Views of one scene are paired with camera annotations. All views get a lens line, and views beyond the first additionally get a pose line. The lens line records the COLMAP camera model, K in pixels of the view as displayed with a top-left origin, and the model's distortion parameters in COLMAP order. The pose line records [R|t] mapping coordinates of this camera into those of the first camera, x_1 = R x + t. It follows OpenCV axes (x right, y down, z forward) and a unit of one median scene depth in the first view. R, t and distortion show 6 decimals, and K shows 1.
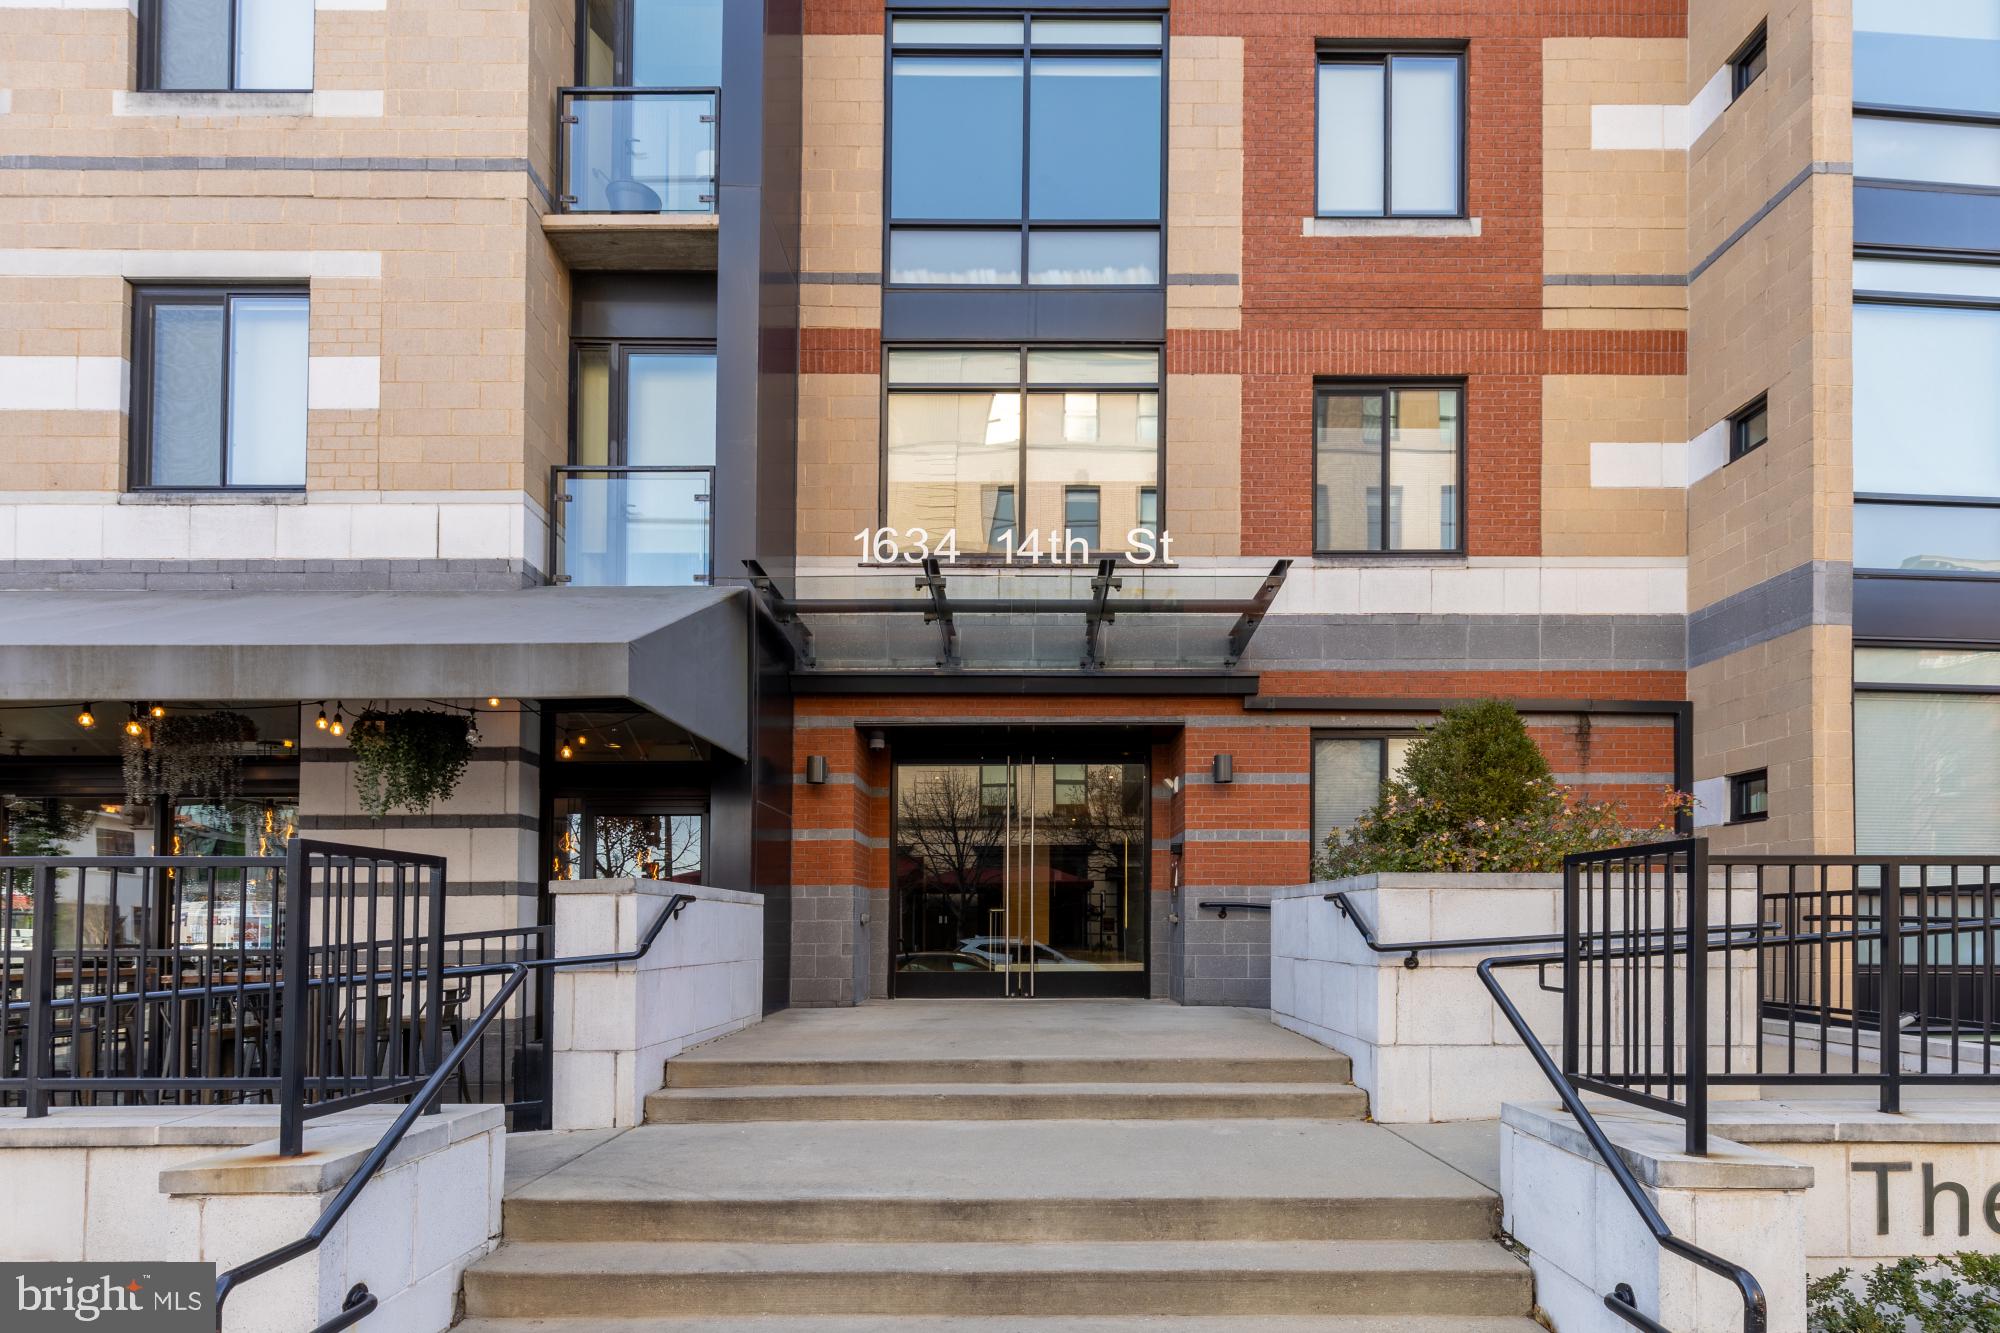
lens RADIAL K [[936.0, 0, 1002.9], [0, 936.0, 912.2], [0, 0, 1]] dist [0.004249, -0.000446]
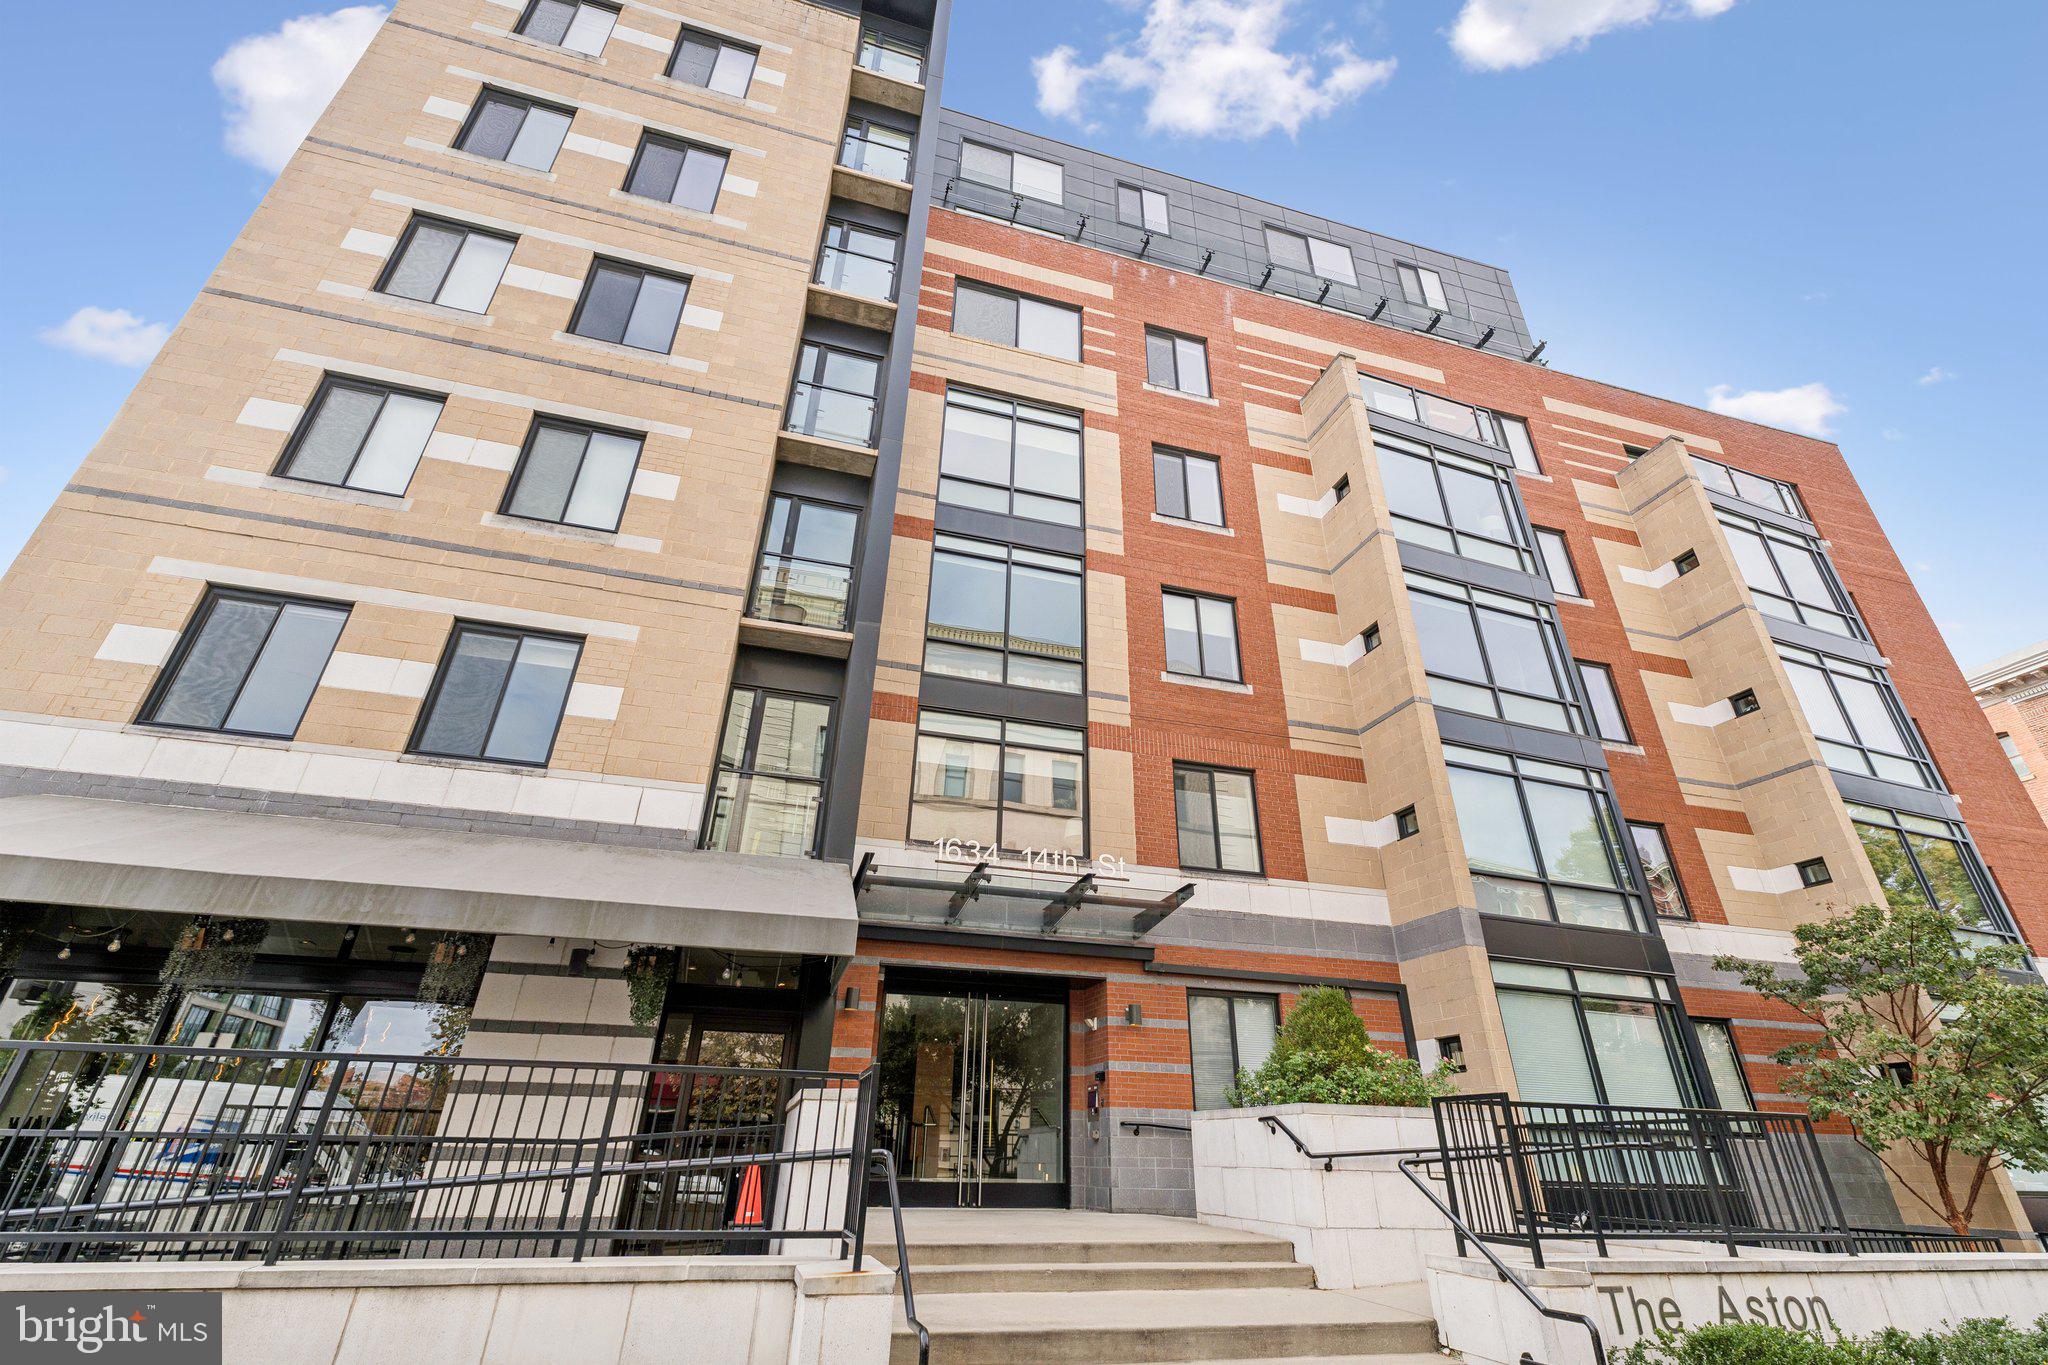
lens RADIAL K [[875.4, 0, 1013.5], [0, 875.4, 689.9], [0, 0, 1]] dist [0.000817, -0.000761]
pose [[0.957432, 0.150923, 0.246062, -0.329029], [-0.023295, 0.890047, -0.455273, 0.013602], [-0.287718, 0.430161, 0.855675, -0.267638]]
